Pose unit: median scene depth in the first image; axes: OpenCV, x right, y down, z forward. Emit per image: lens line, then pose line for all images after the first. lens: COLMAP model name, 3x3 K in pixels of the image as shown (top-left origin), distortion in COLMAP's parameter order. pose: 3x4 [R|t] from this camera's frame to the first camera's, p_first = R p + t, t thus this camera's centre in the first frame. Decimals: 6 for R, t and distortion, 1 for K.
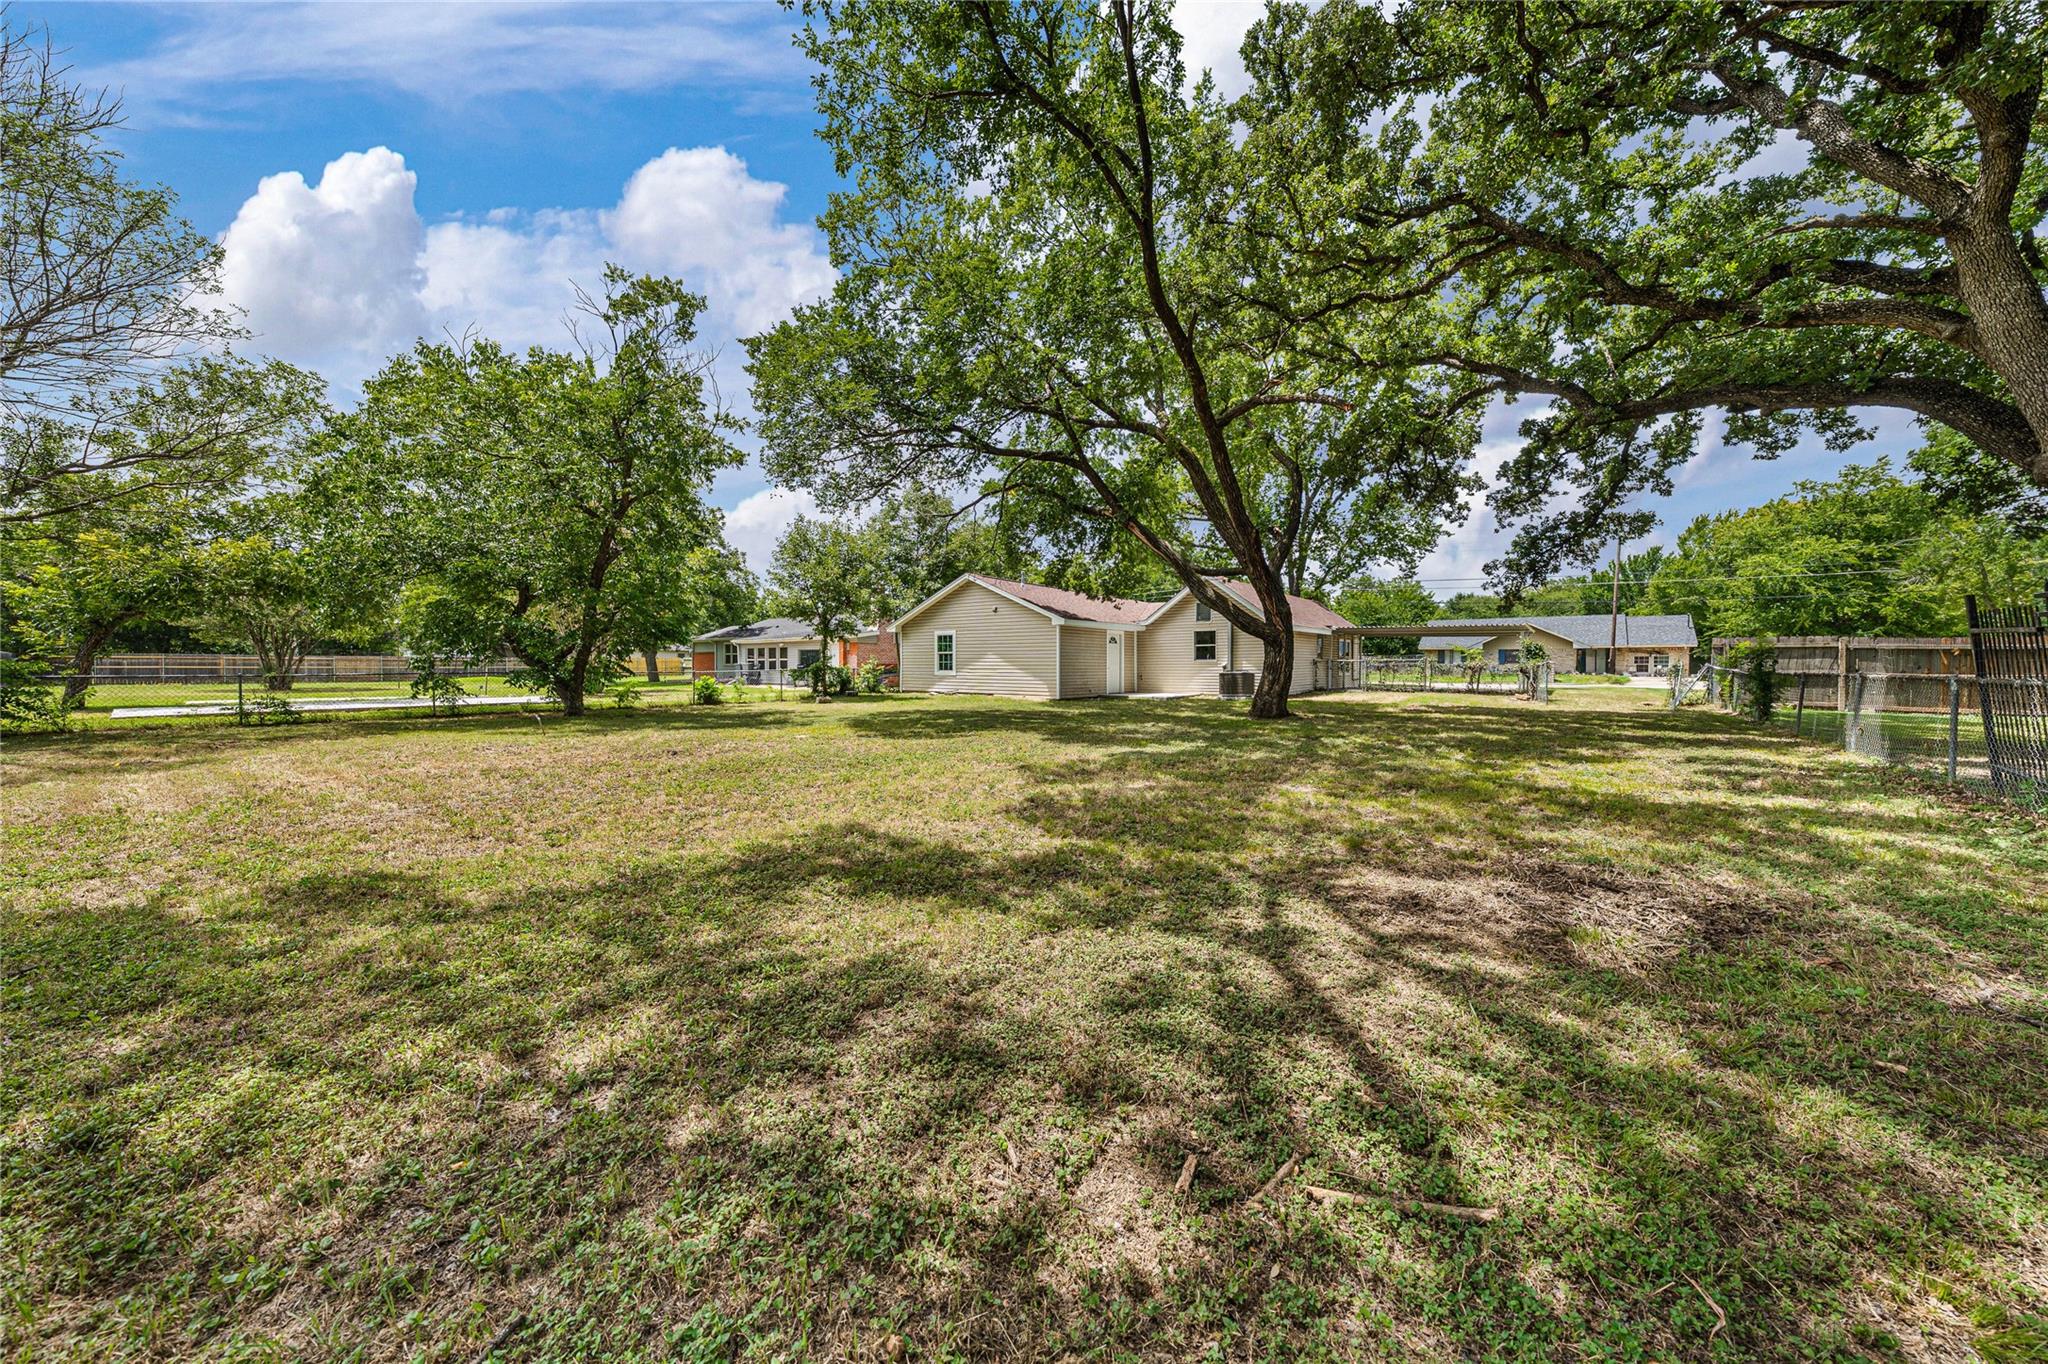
lens RADIAL K [[703.3, 0, 1030.0], [0, 703.3, 682.3], [0, 0, 1]] dist [-0.004250, 0.000862]
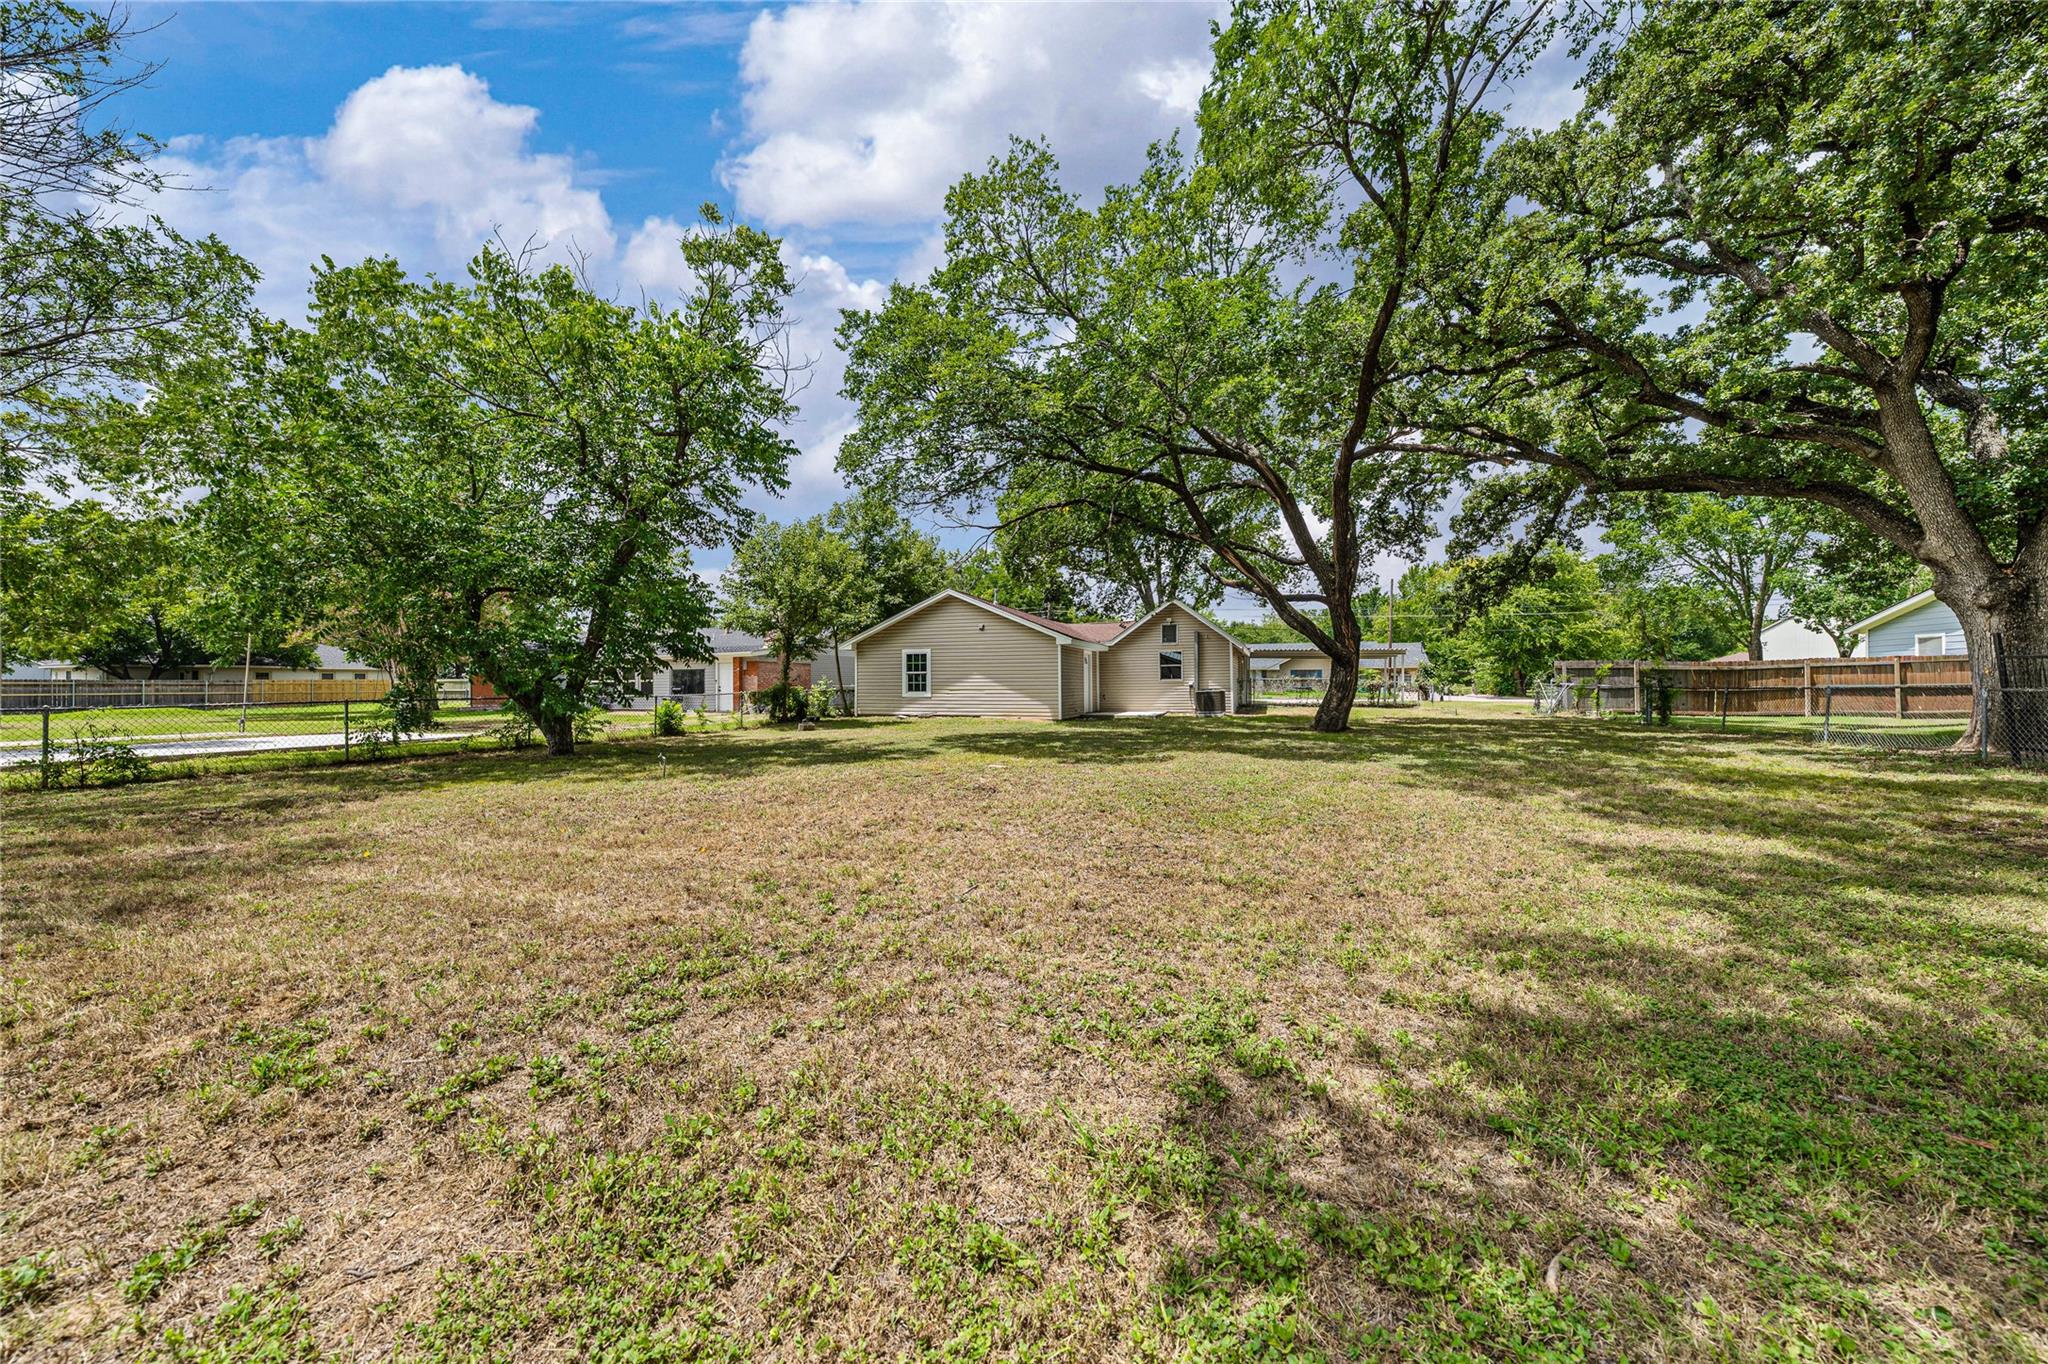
lens RADIAL K [[703.3, 0, 1037.2], [0, 703.3, 681.1], [0, 0, 1]] dist [-0.004250, 0.000862]
pose [[0.947805, -0.004420, 0.318821, -0.280170], [0.014004, 0.999516, -0.027775, -0.002801], [-0.318544, 0.030790, 0.947408, 0.063261]]
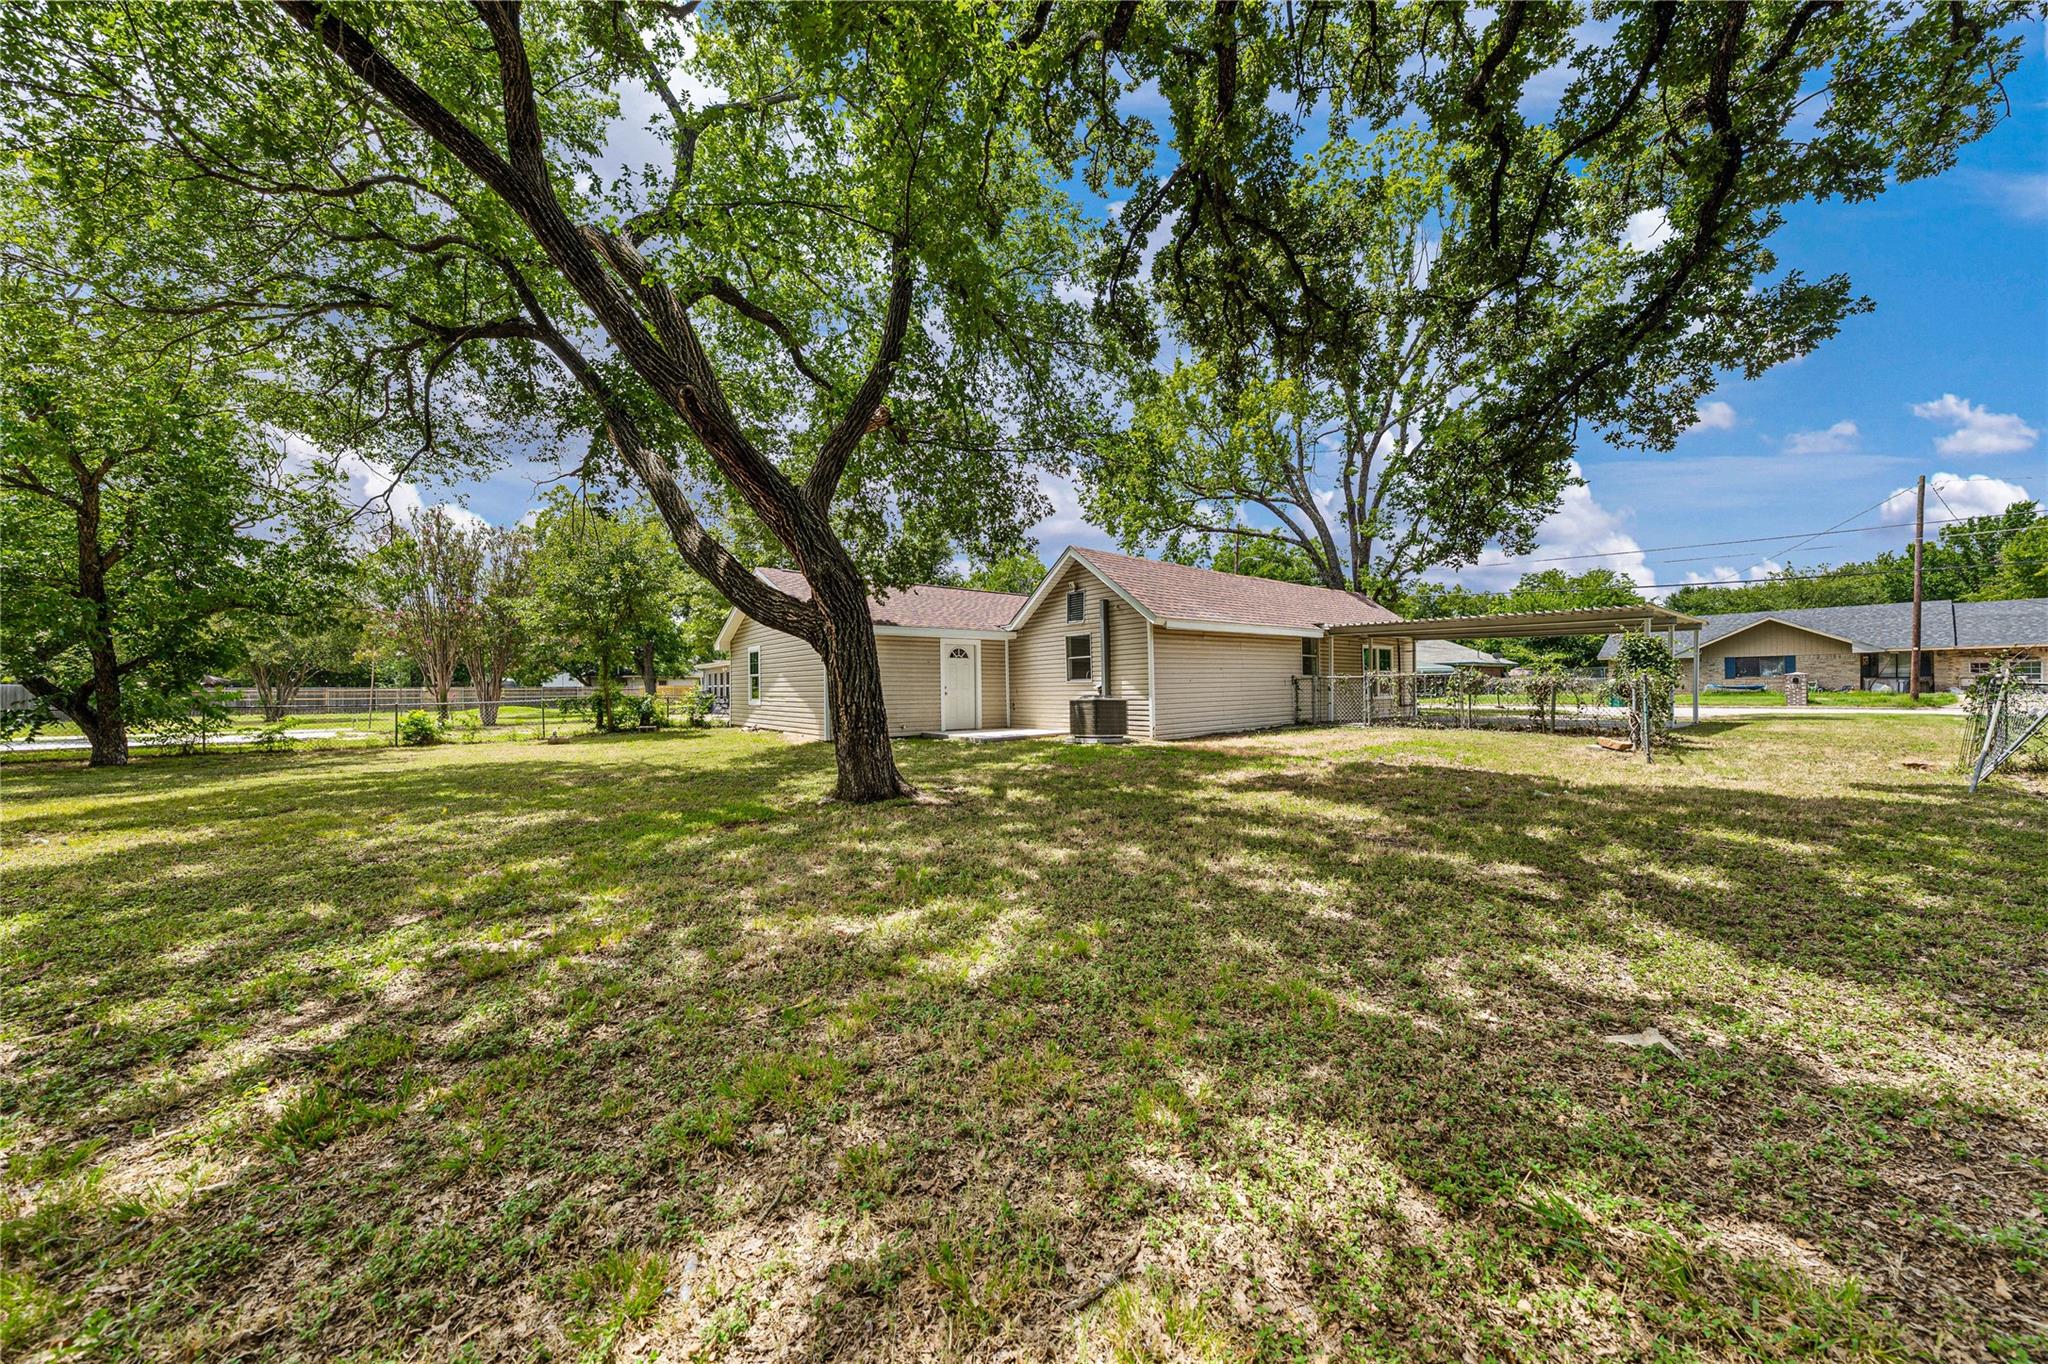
lens RADIAL K [[703.3, 0, 1014.7], [0, 703.3, 683.2], [0, 0, 1]] dist [-0.004250, 0.000862]
pose [[0.969322, -0.014386, -0.245375, 0.355677], [0.007059, 0.999503, -0.030716, -0.008936], [0.245695, 0.028042, 0.968942, 0.346153]]
